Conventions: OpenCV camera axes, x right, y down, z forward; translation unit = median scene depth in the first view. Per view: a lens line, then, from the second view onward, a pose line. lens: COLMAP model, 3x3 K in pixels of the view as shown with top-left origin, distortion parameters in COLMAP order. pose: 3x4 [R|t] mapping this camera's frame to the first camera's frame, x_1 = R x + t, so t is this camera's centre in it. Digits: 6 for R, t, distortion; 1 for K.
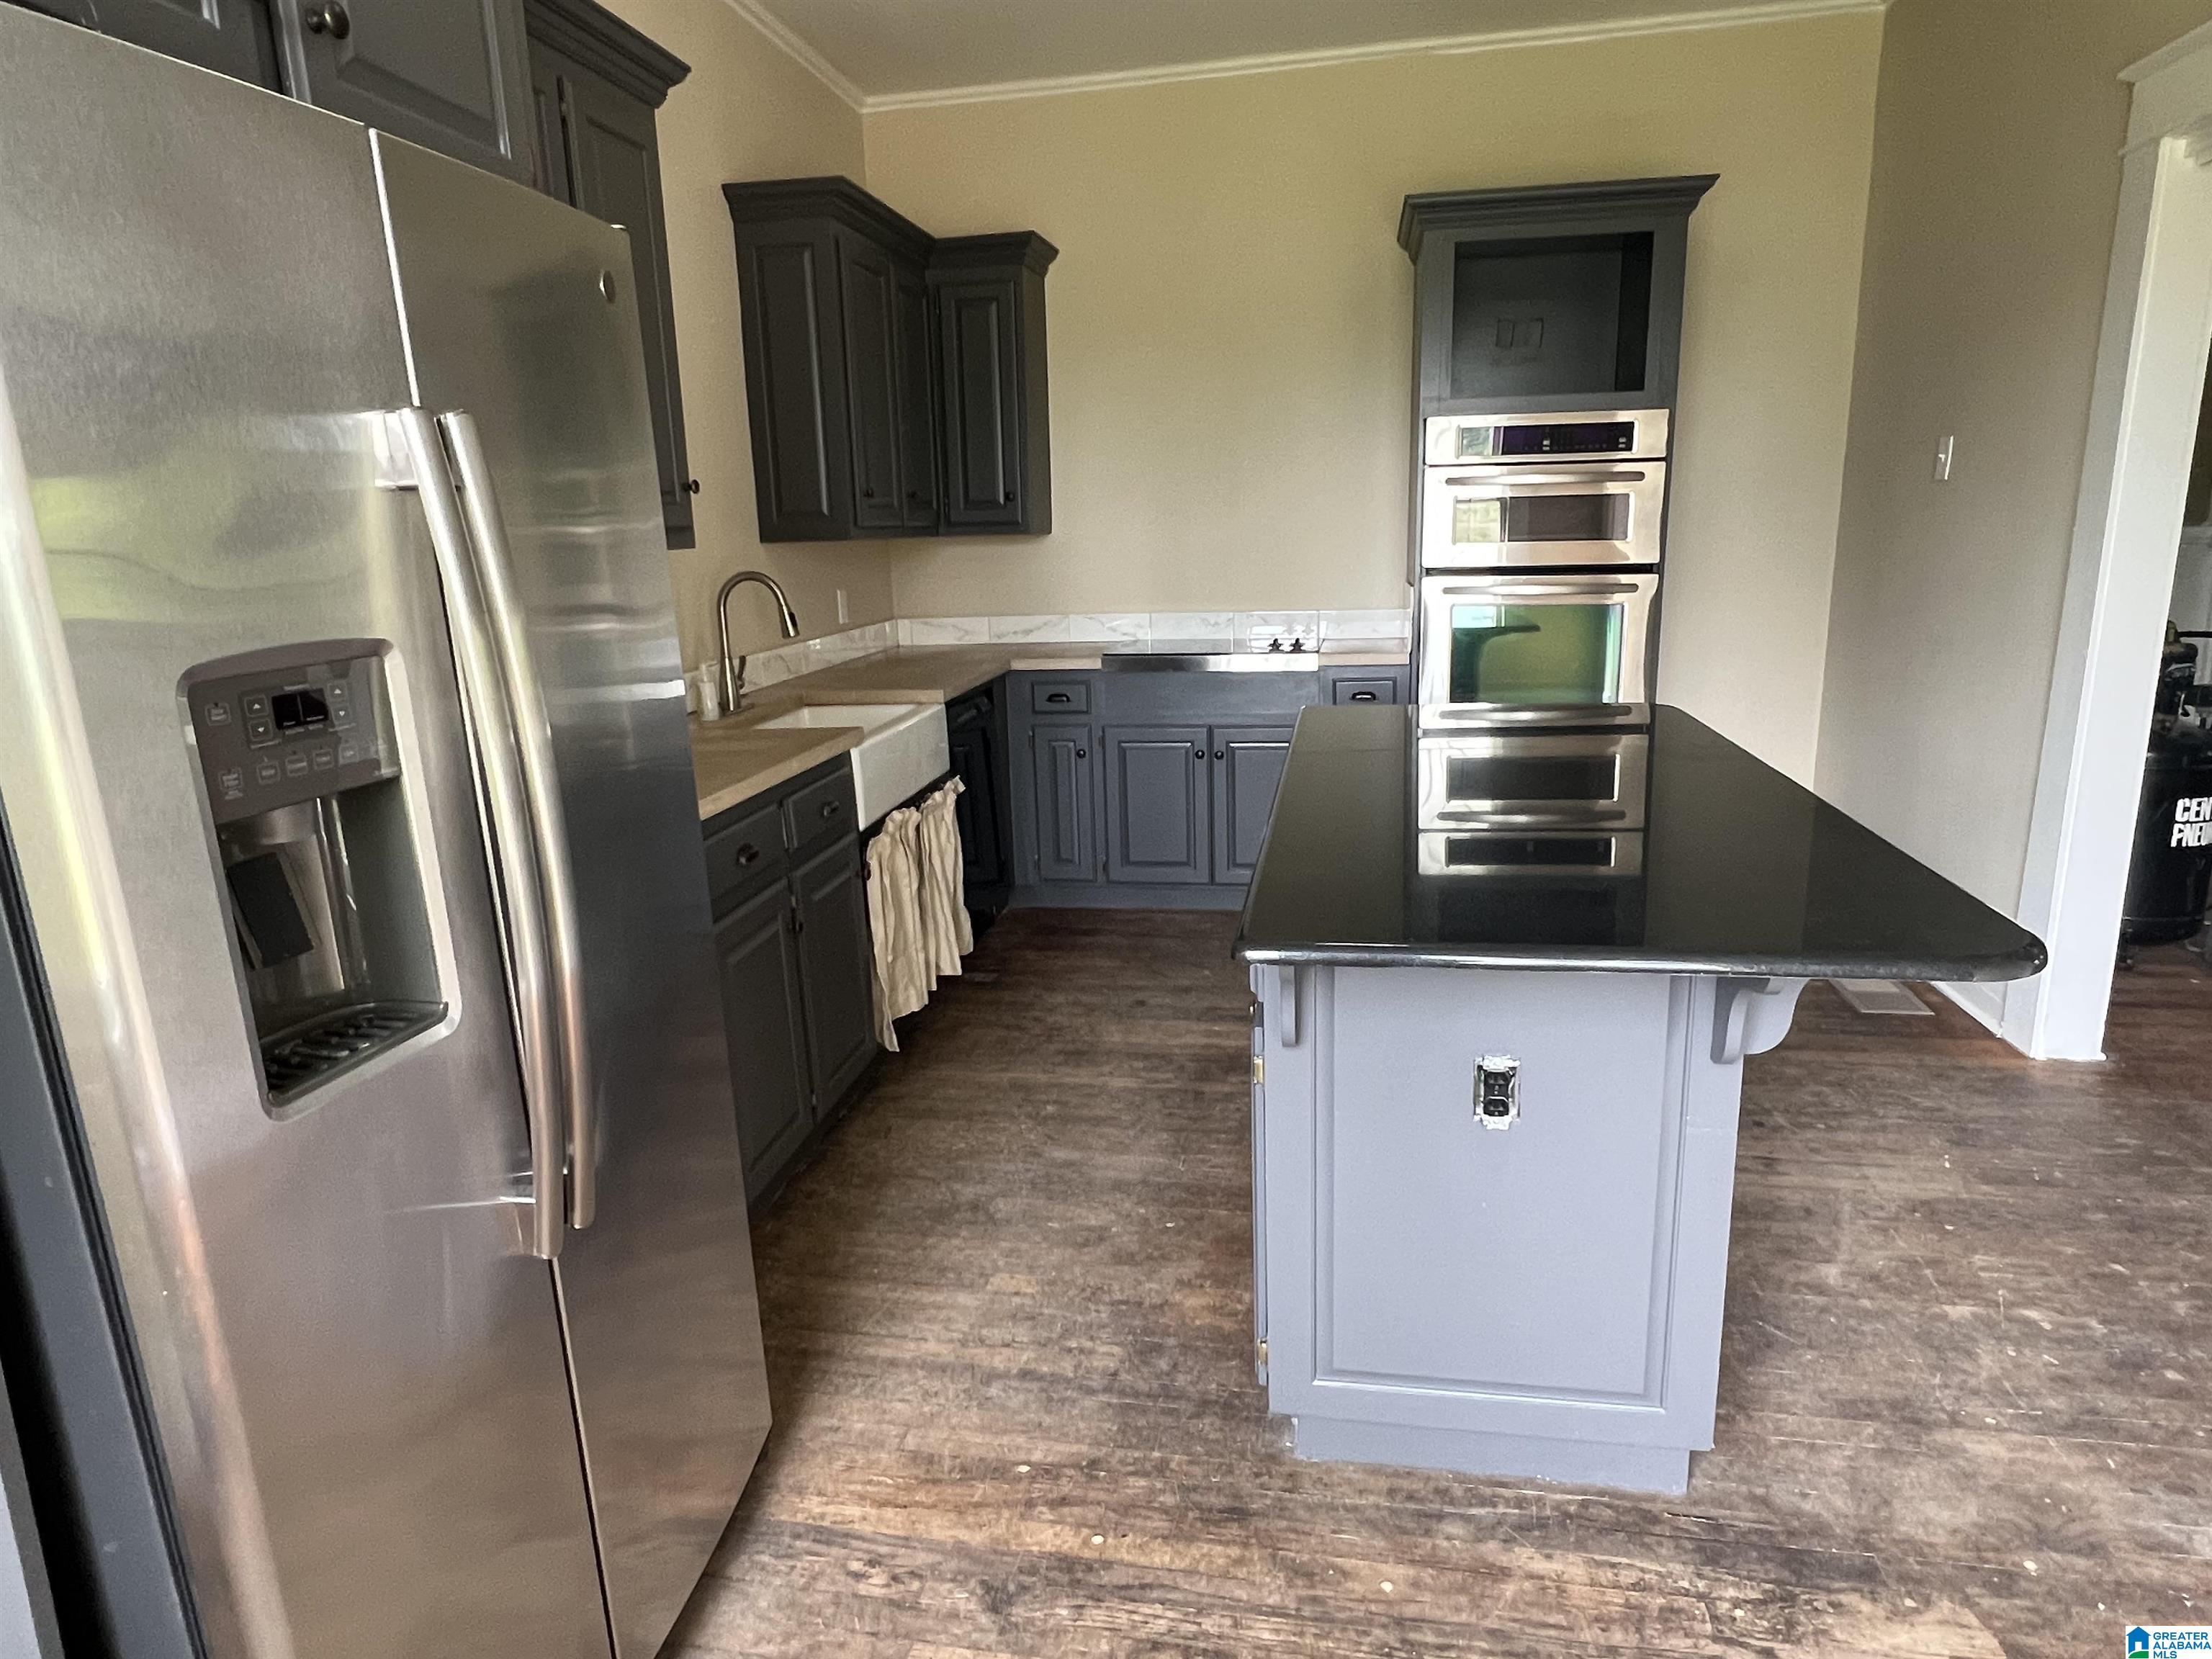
lens RADIAL K [[1337.3, 0, 1099.2], [0, 1337.3, 849.1], [0, 0, 1]] dist [0.003534, 0.002484]
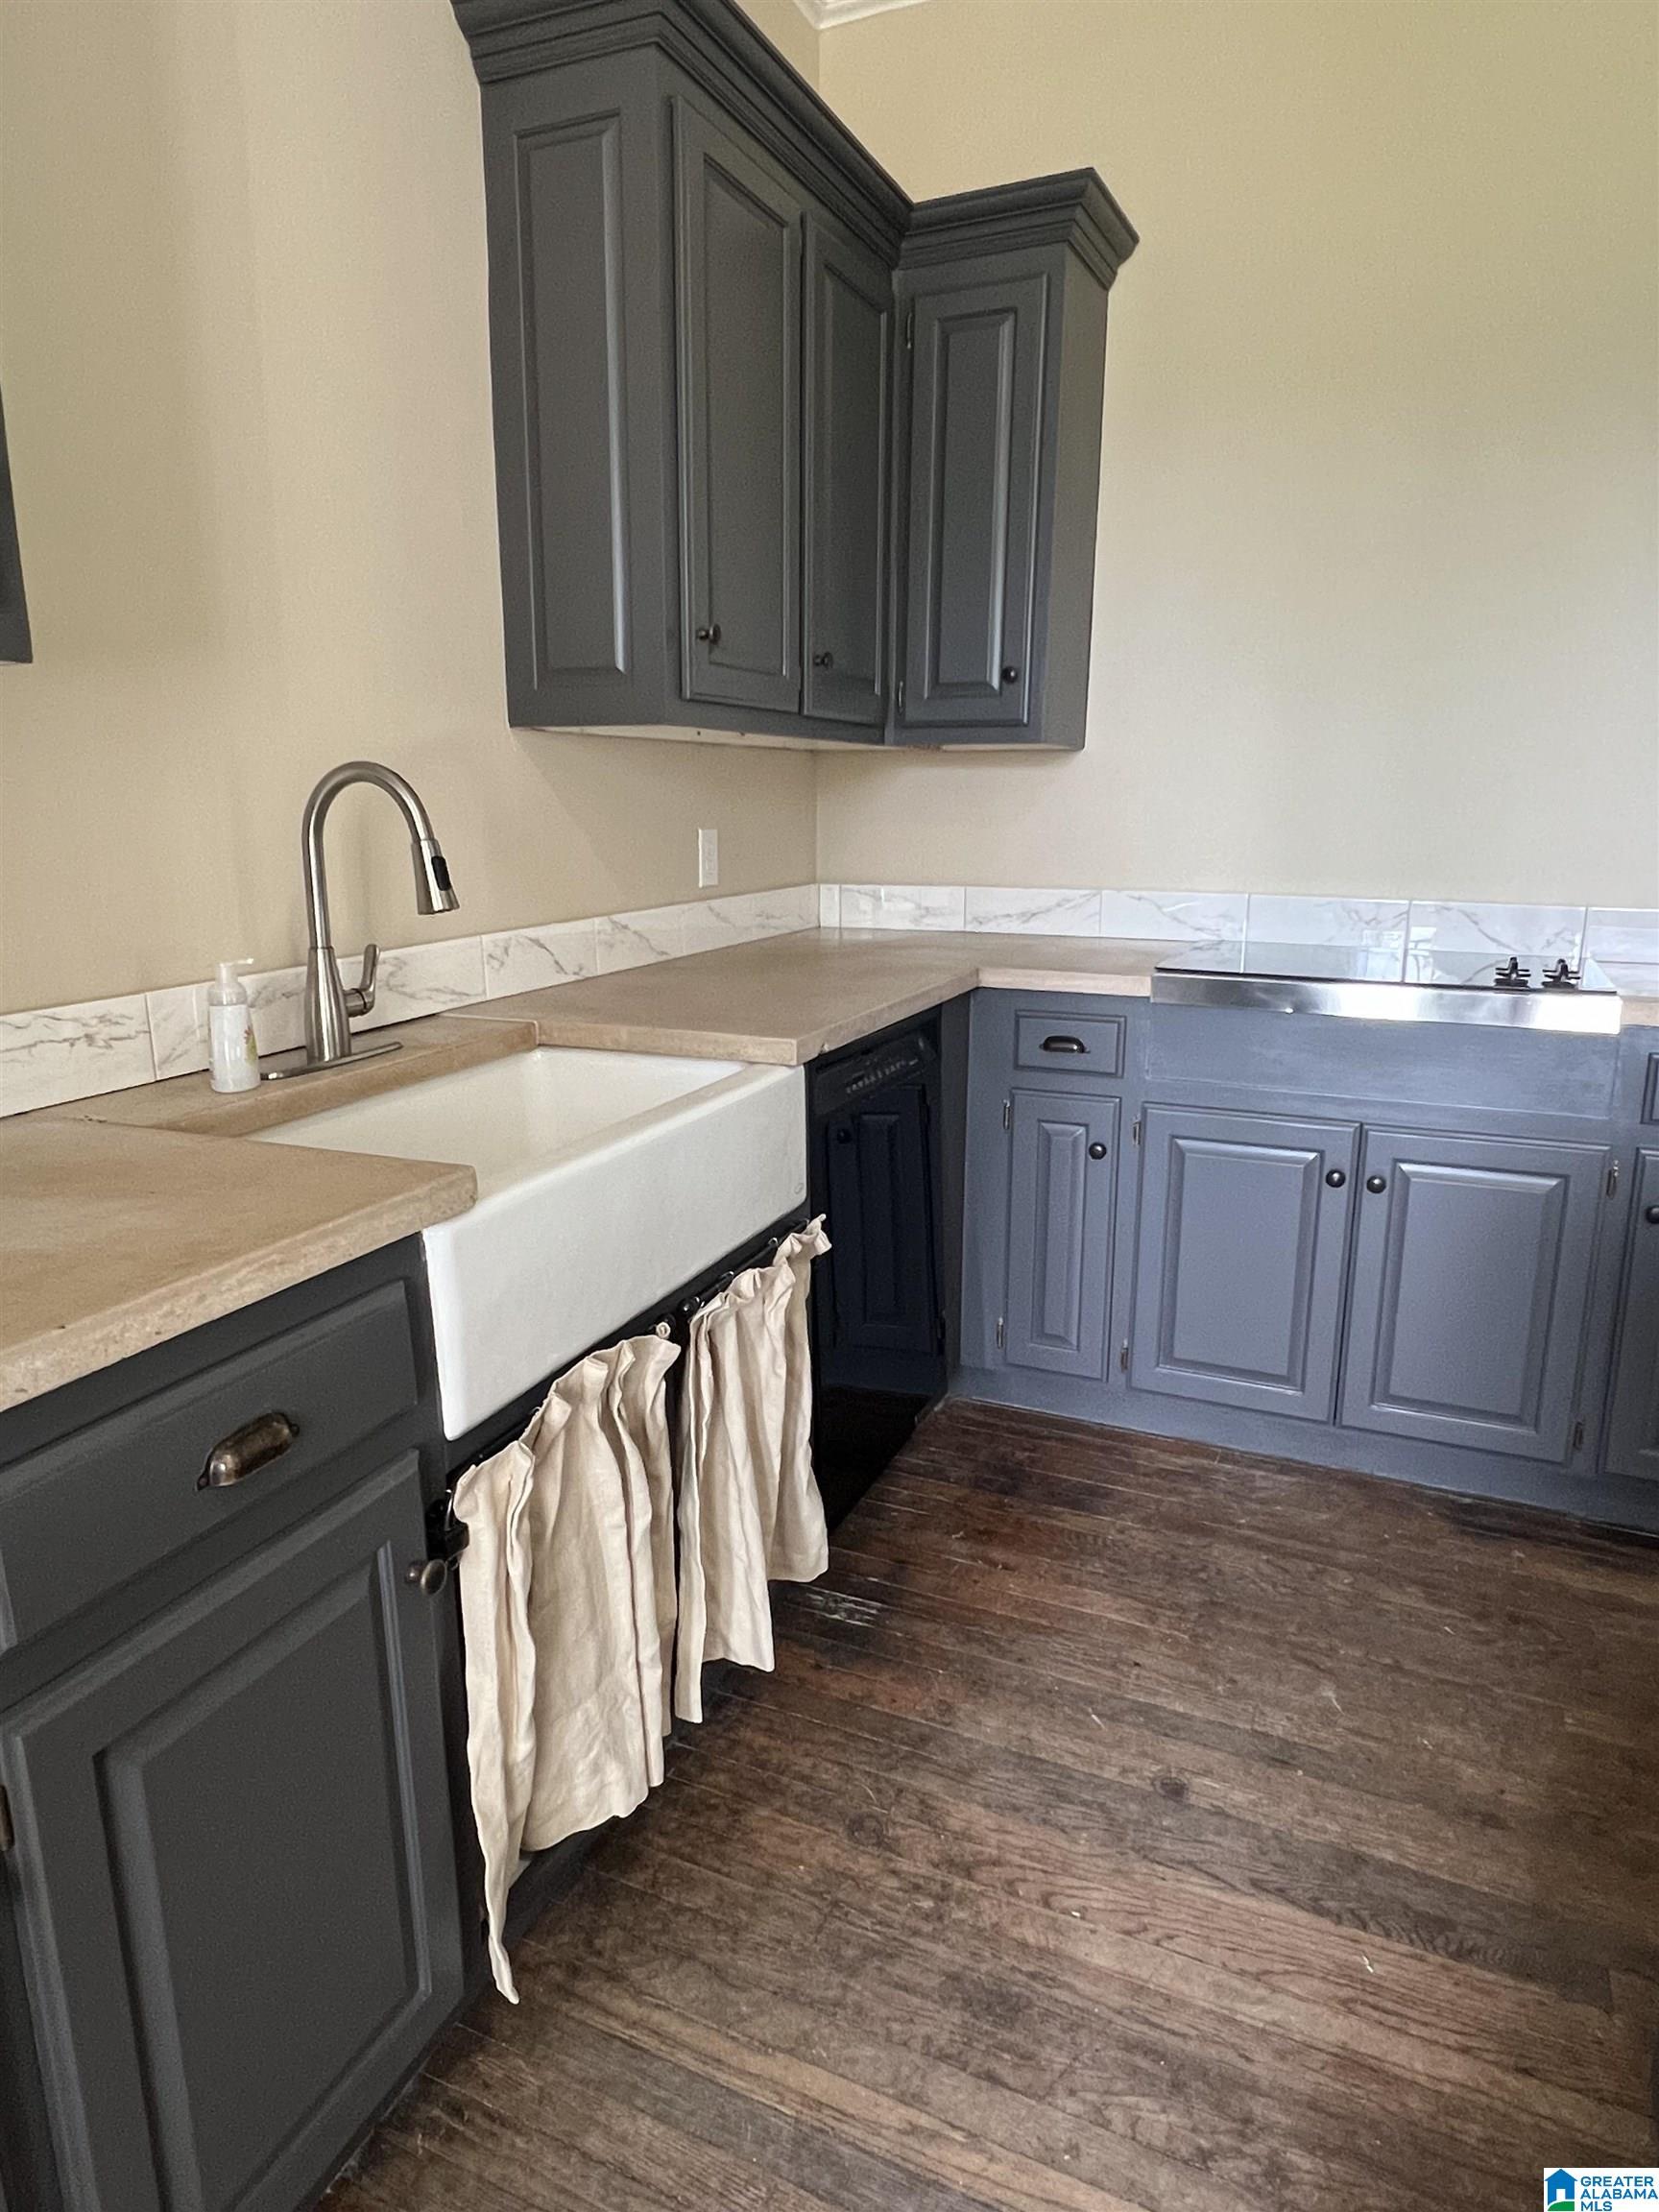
lens RADIAL K [[1337.3, 0, 821.5], [0, 1337.3, 1093.7], [0, 0, 1]] dist [0.003534, 0.002484]
pose [[0.968976, 0.085334, -0.231955, 0.001658], [-0.088712, 0.996049, -0.004152, -0.087161], [0.230684, 0.024601, 0.972718, 0.481366]]
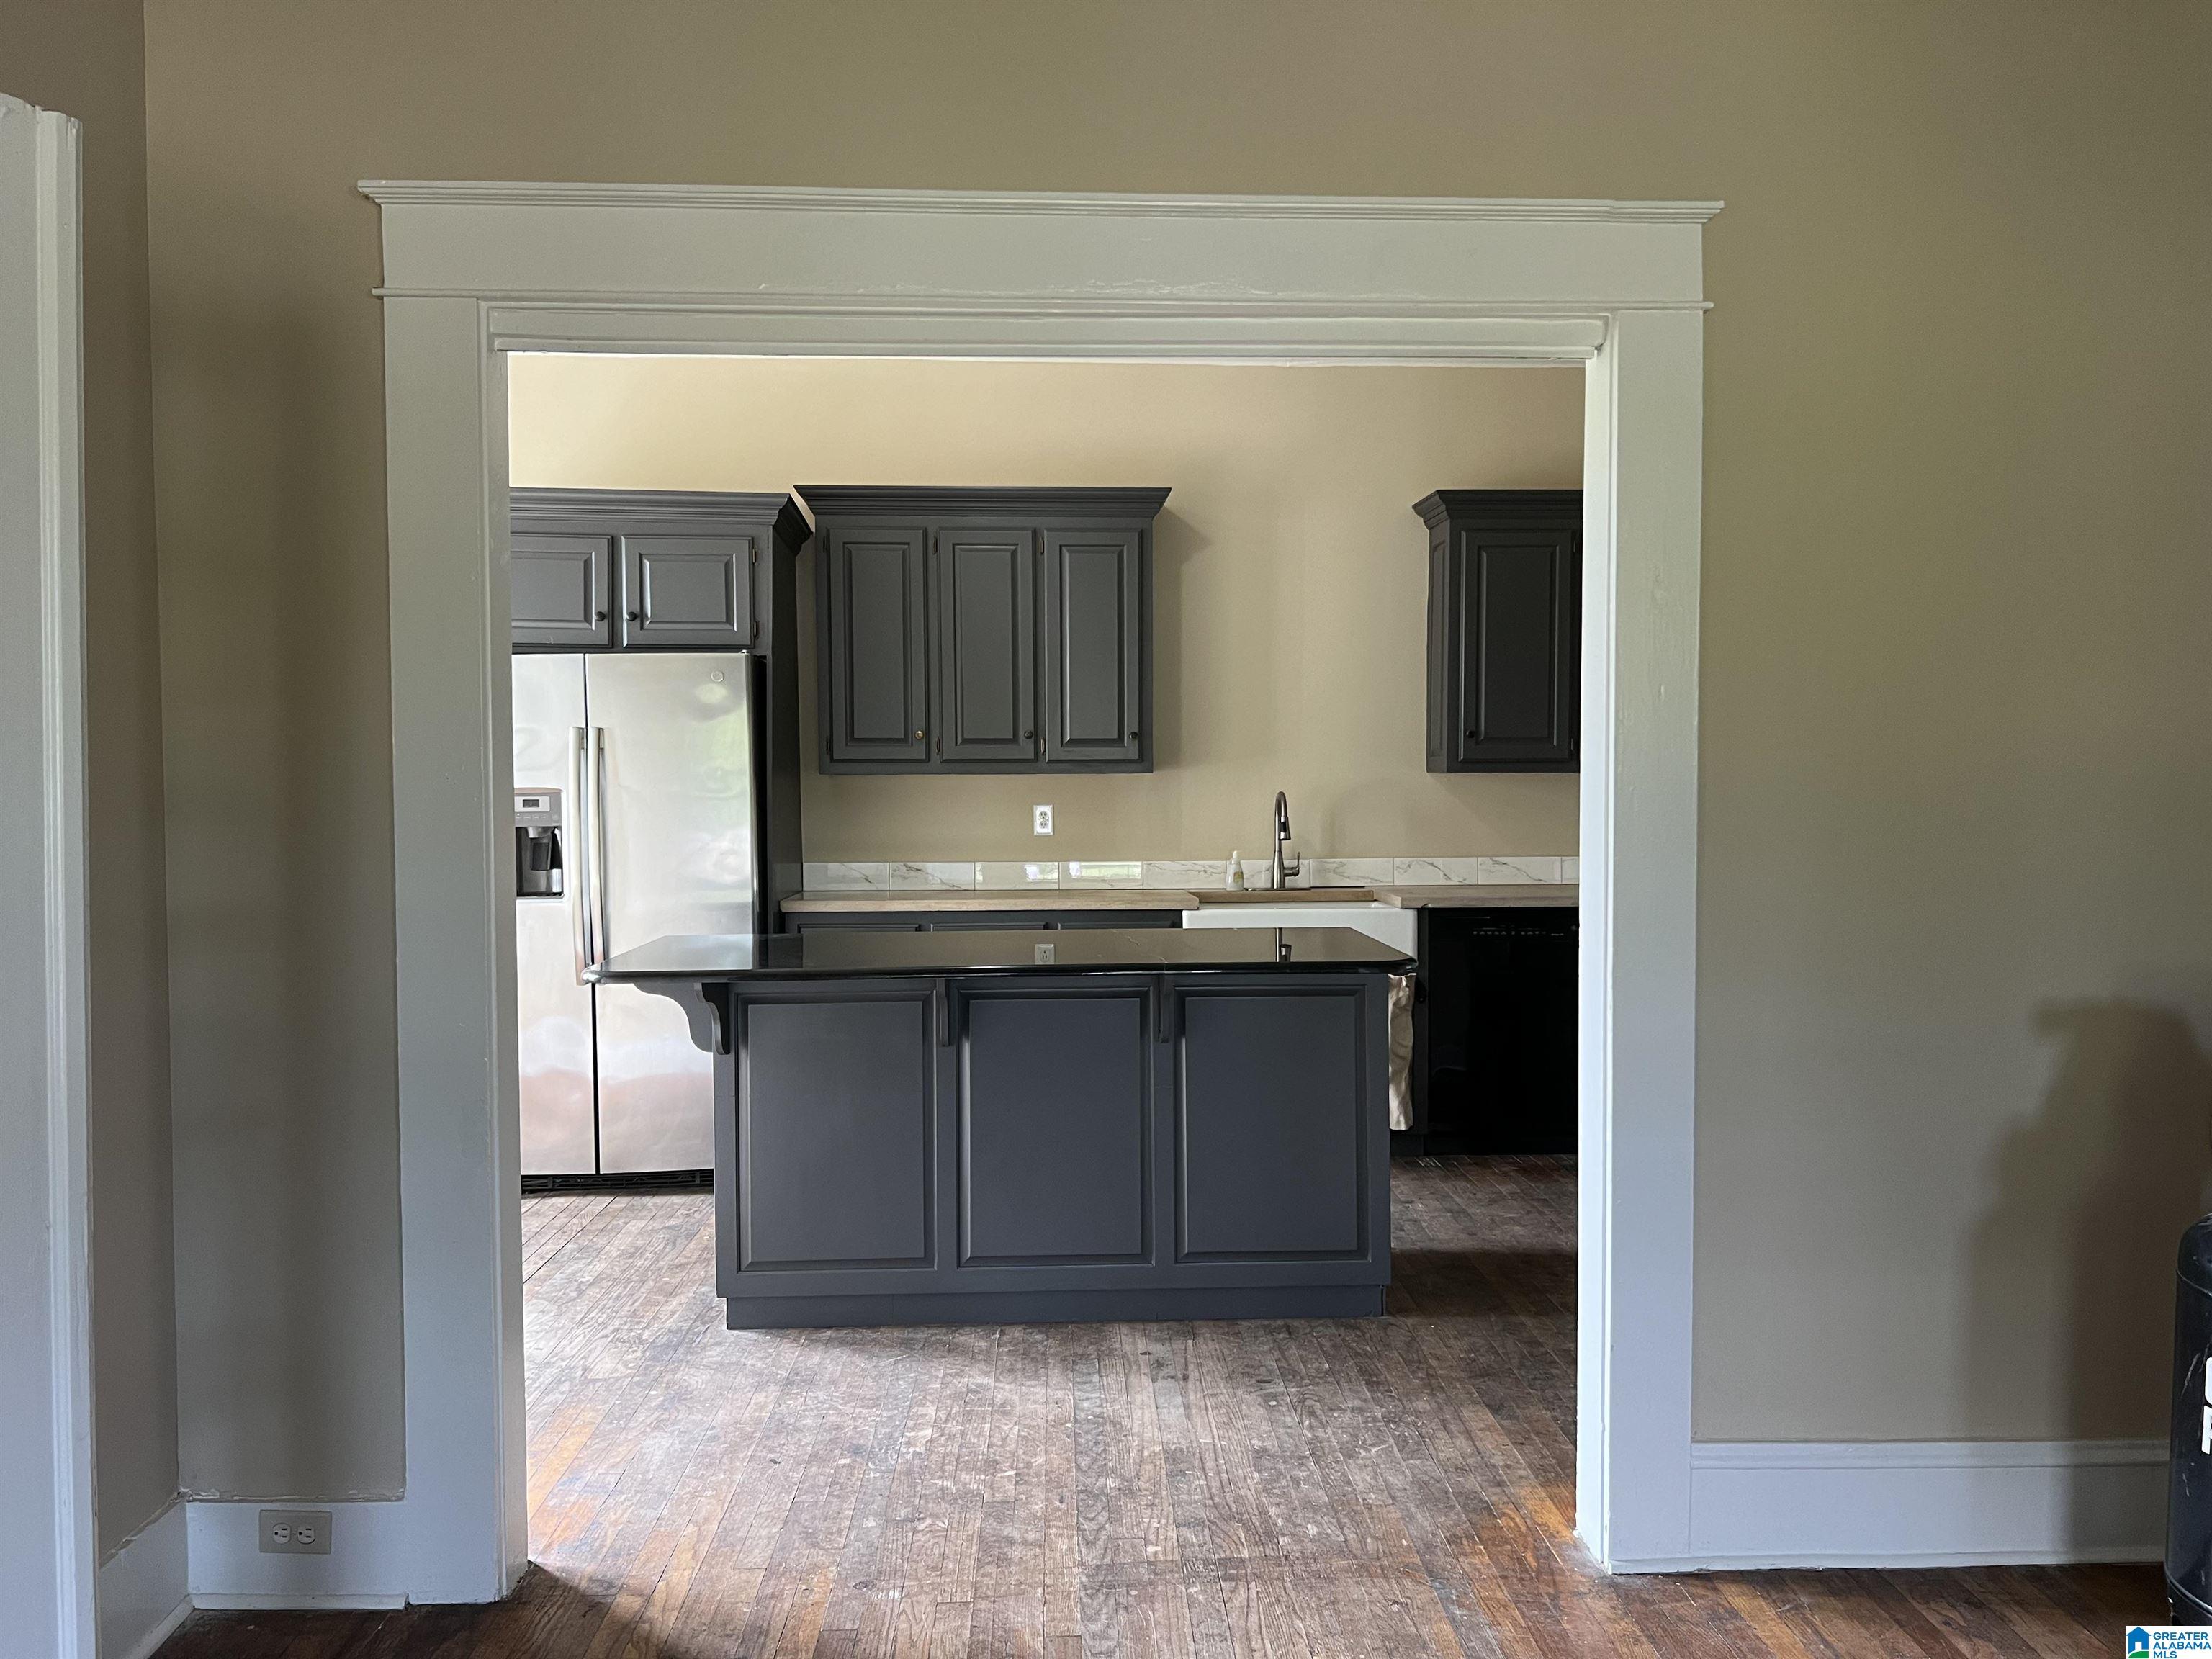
lens RADIAL K [[1676.8, 0, 1109.8], [0, 1676.8, 821.4], [0, 0, 1]] dist [0.016465, -0.031456]
pose [[0.222714, 0.060106, -0.973029, 1.105918], [-0.240165, 0.970719, 0.004993, -0.112833], [0.944838, 0.232575, 0.230628, 0.357153]]
